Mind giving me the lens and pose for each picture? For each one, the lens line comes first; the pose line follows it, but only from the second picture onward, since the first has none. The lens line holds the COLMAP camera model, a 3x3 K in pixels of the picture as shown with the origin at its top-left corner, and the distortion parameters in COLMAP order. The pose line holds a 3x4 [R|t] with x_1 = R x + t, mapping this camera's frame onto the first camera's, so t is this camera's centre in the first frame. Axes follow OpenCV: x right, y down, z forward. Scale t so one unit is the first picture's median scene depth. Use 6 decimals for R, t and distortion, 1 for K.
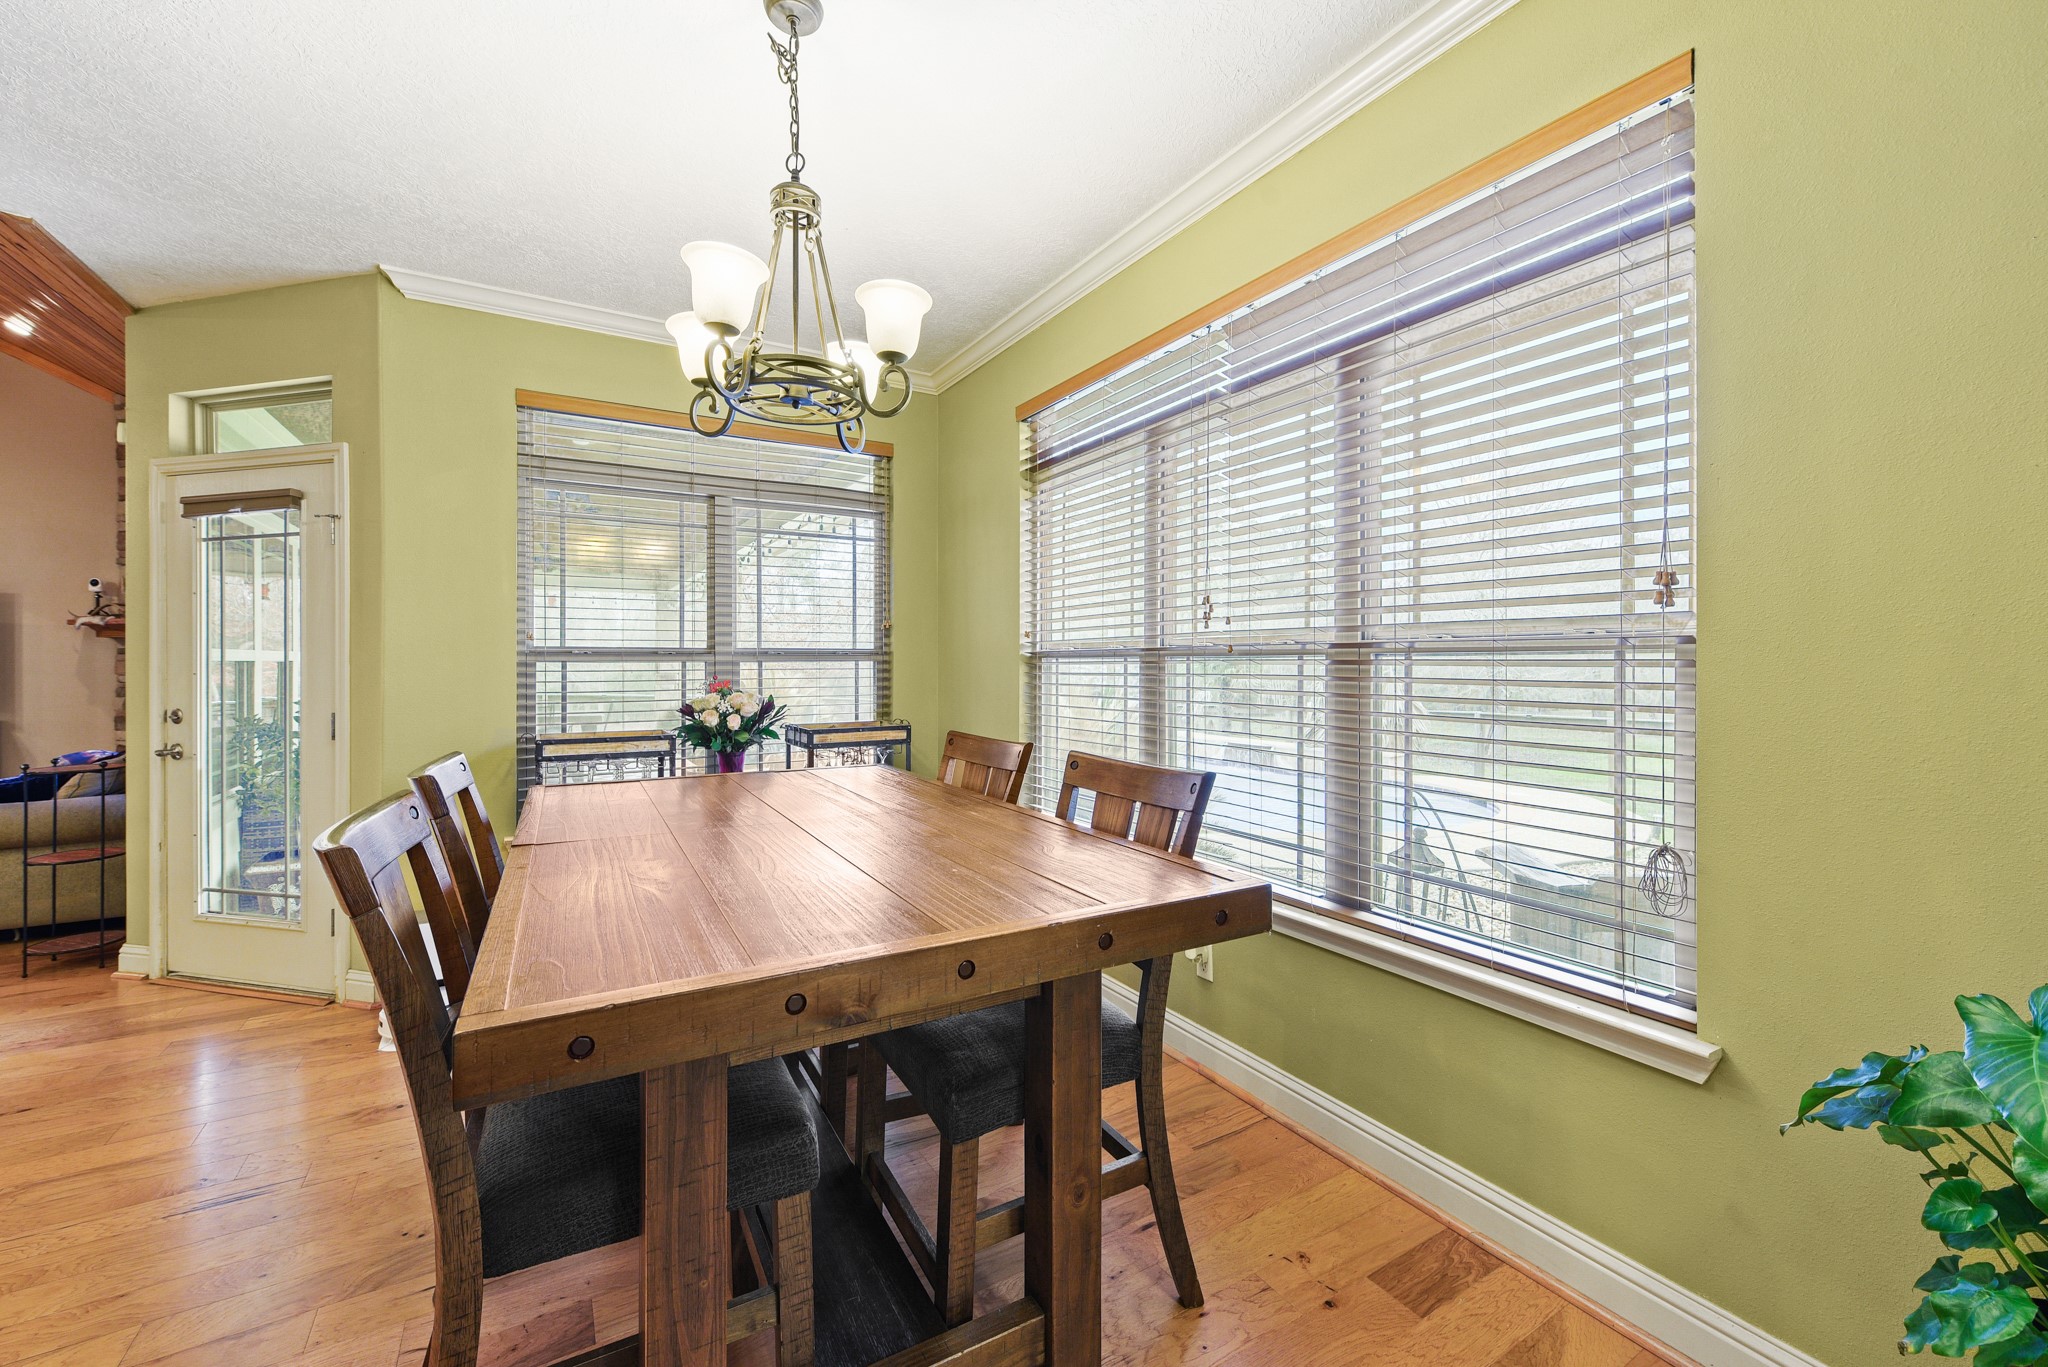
lens RADIAL K [[819.1, 0, 1029.5], [0, 819.1, 665.5], [0, 0, 1]] dist [0.002268, 0.000046]
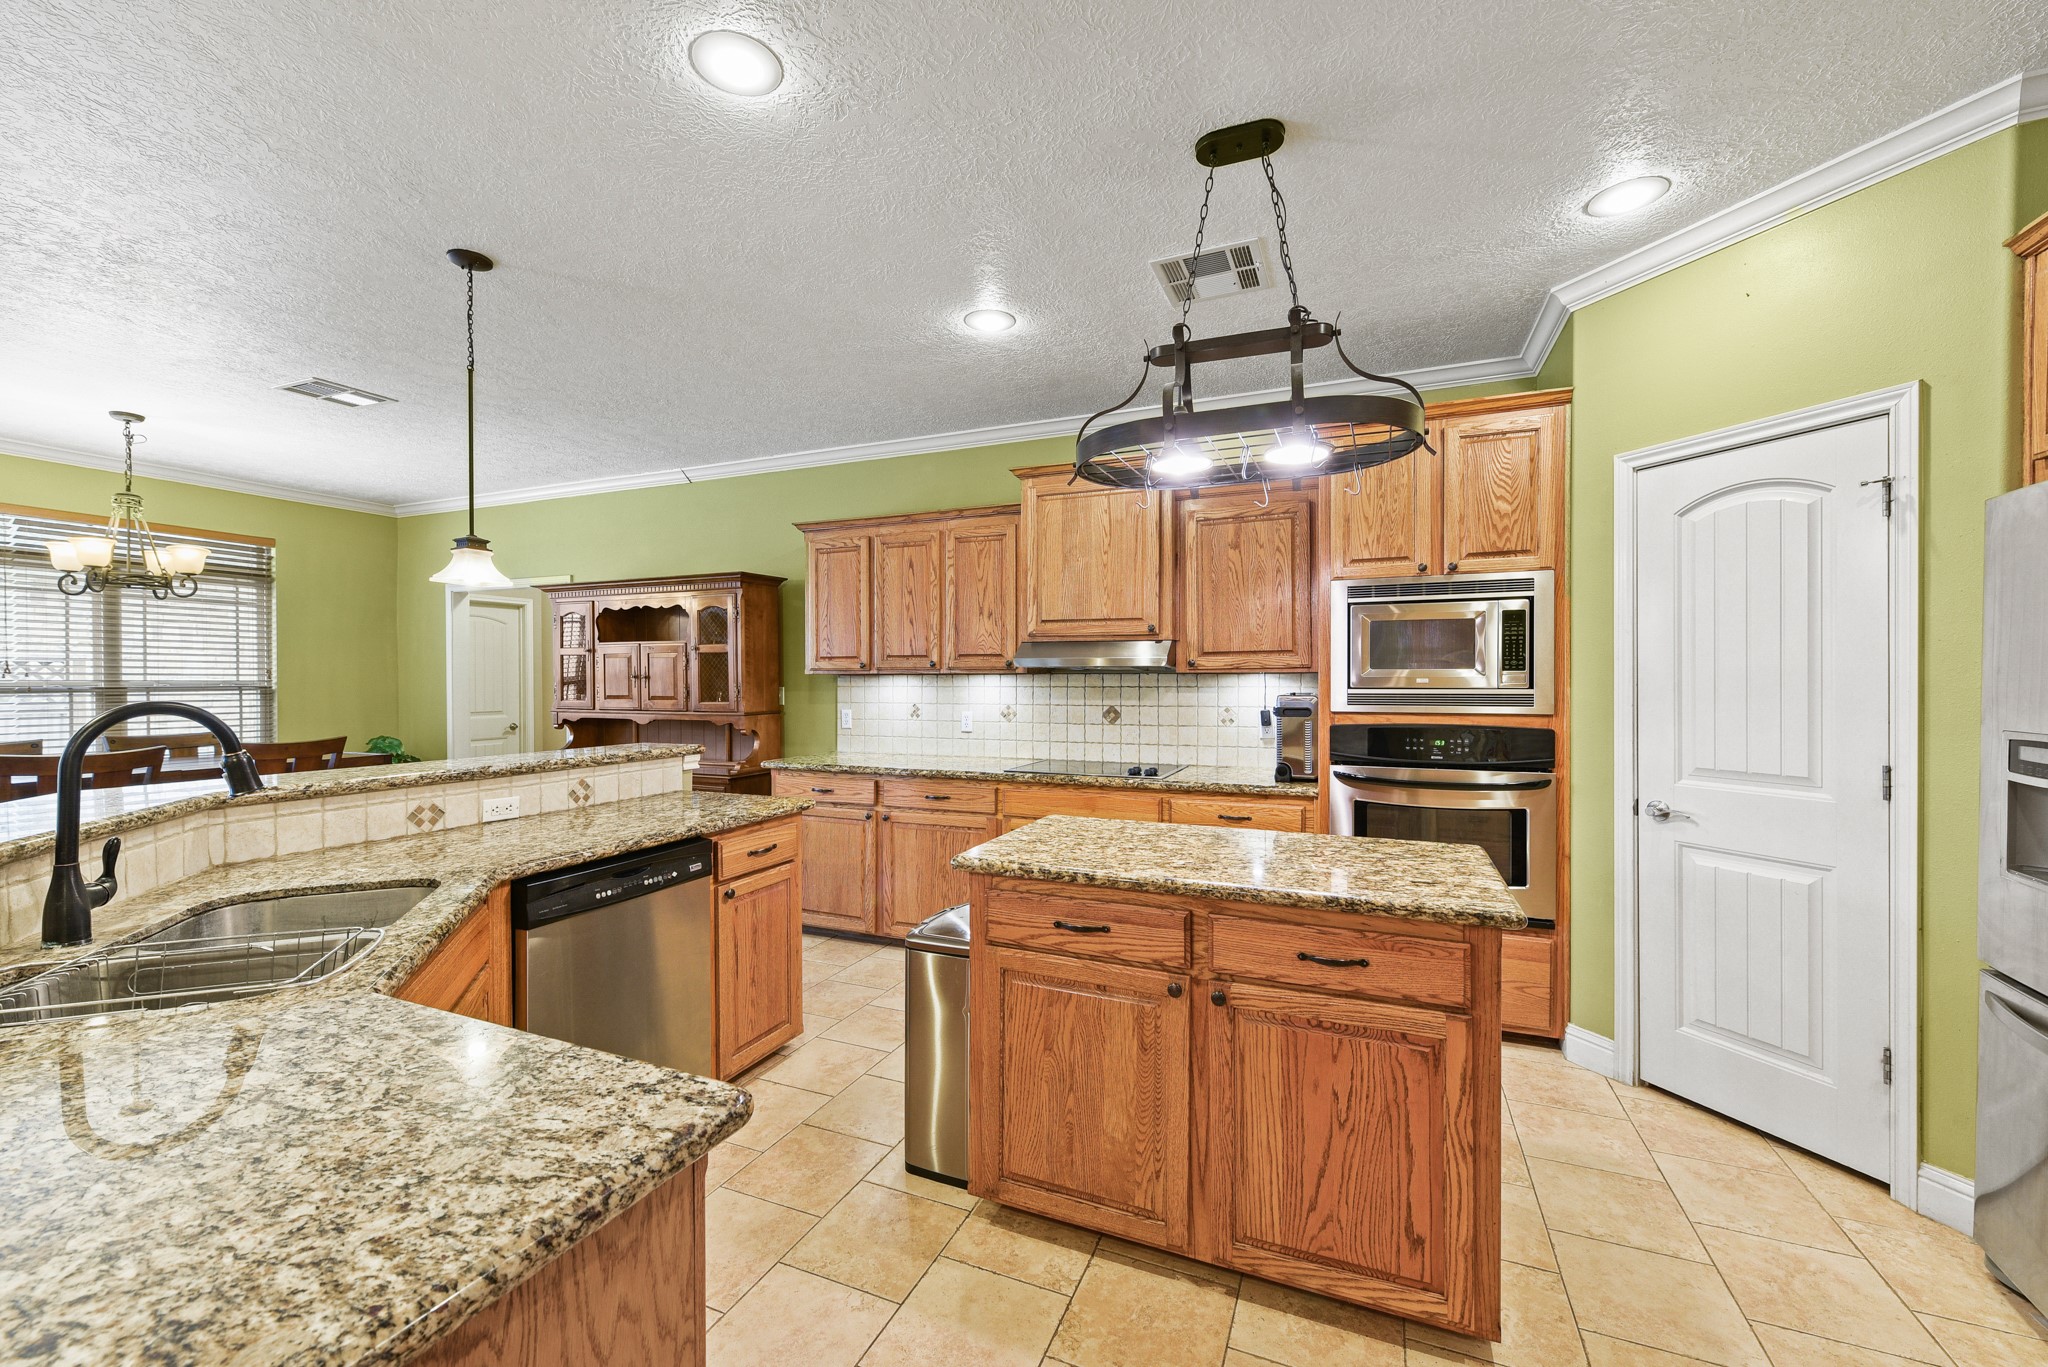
lens RADIAL K [[805.3, 0, 1027.6], [0, 805.3, 676.9], [0, 0, 1]] dist [0.006550, -0.000105]
pose [[-0.588778, 0.004052, 0.808284, -1.980205], [0.004287, 0.999989, -0.001890, -0.027557], [-0.808283, 0.002353, -0.588789, 0.163153]]
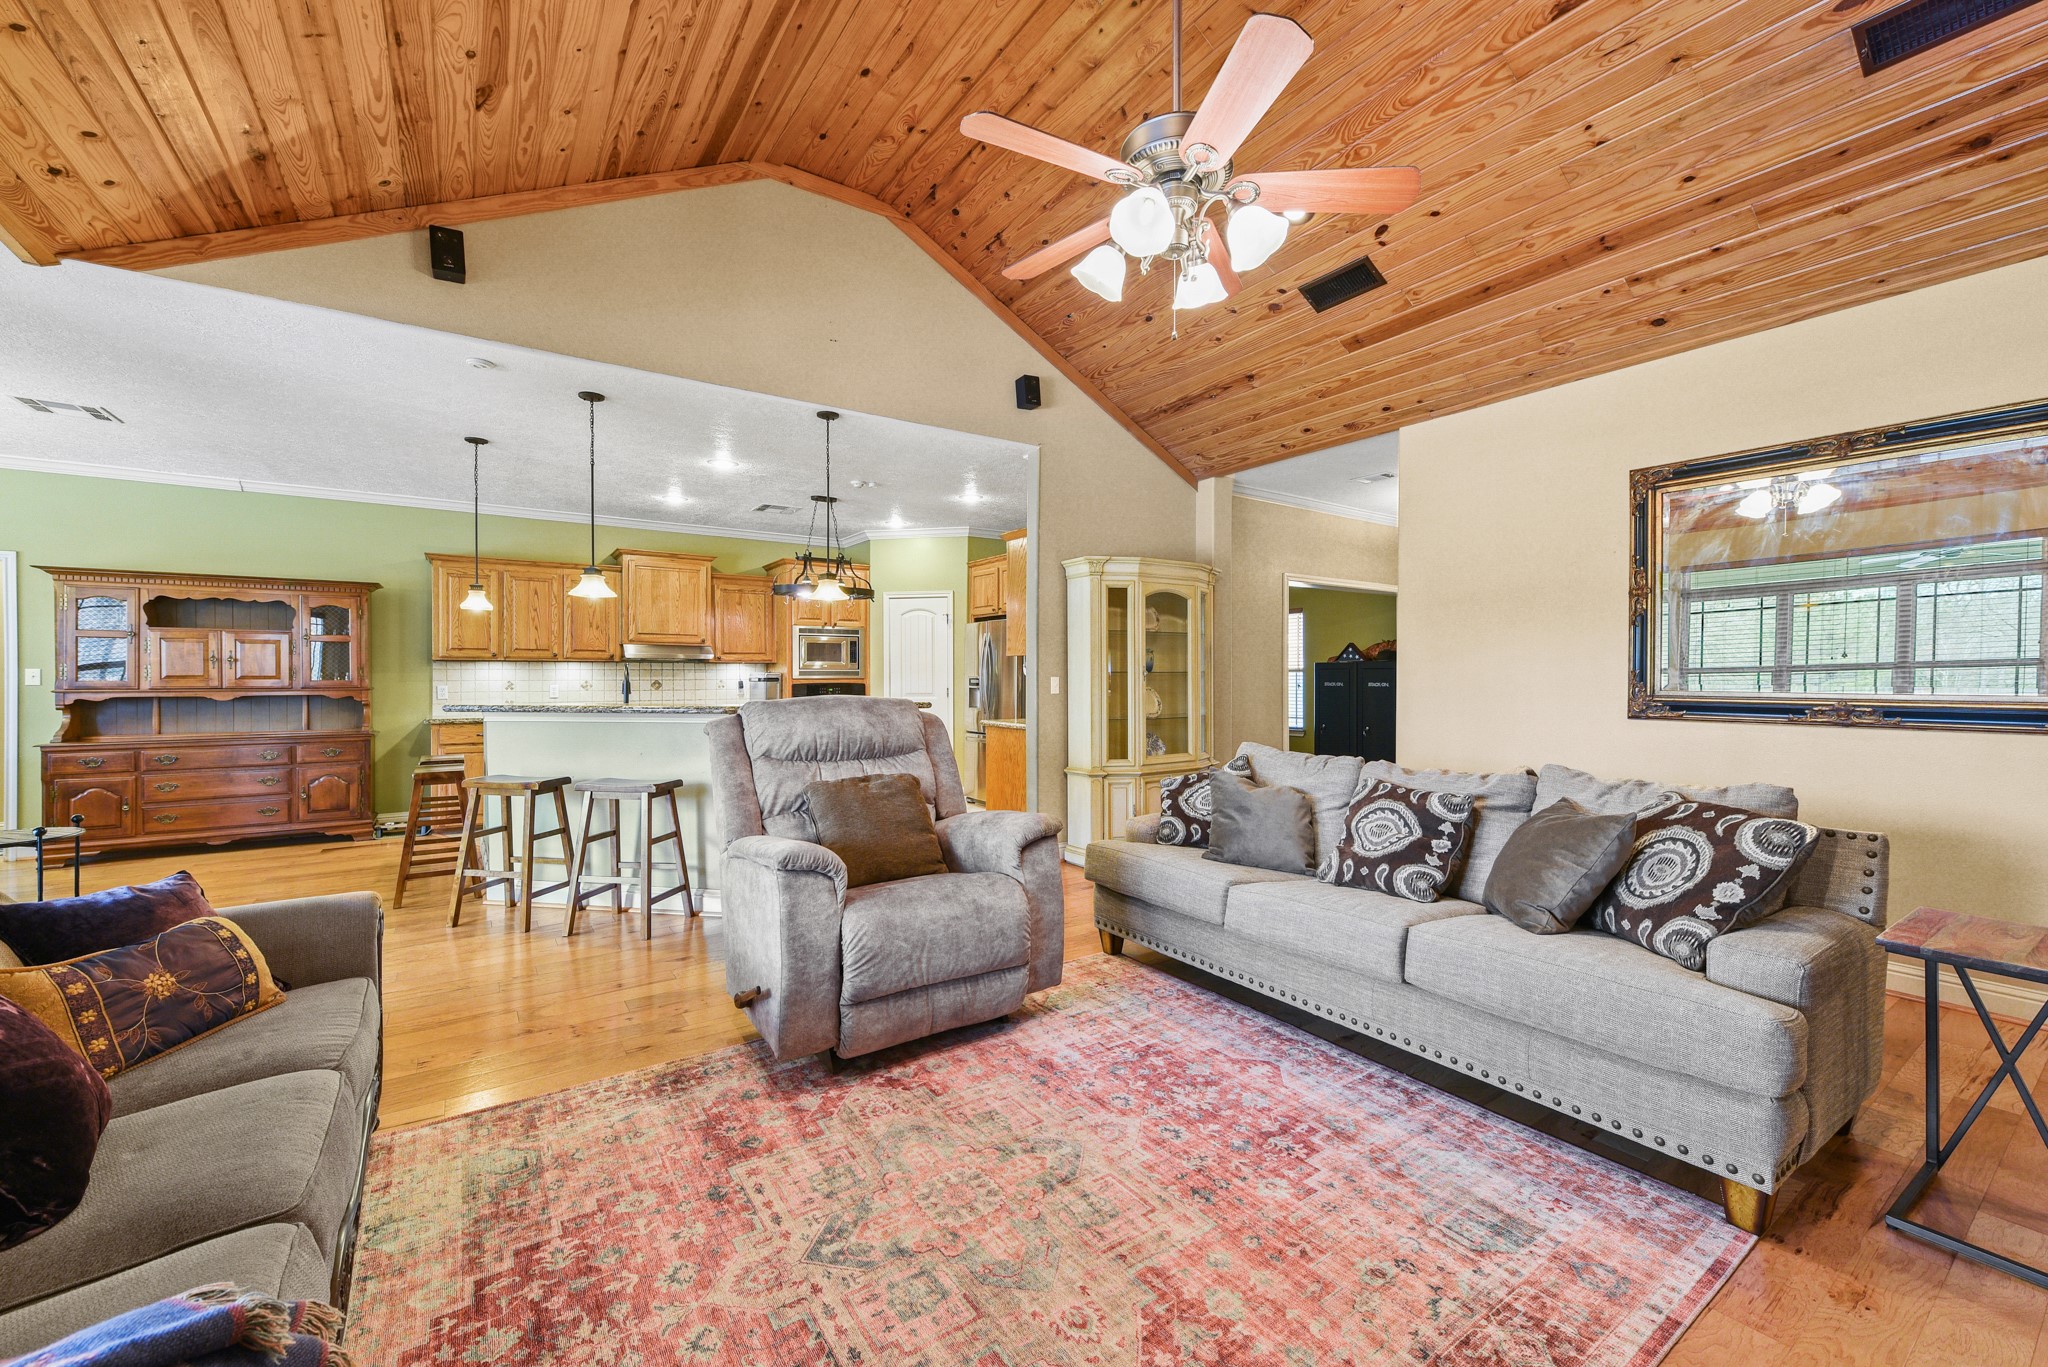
lens RADIAL K [[822.6, 0, 1029.5], [0, 822.6, 677.3], [0, 0, 1]] dist [0.003756, -0.000321]
pose [[-0.998170, 0.003515, -0.060368, -1.962023], [0.003388, 0.999992, 0.002195, 0.006251], [0.060376, 0.001987, -0.998174, 1.727858]]
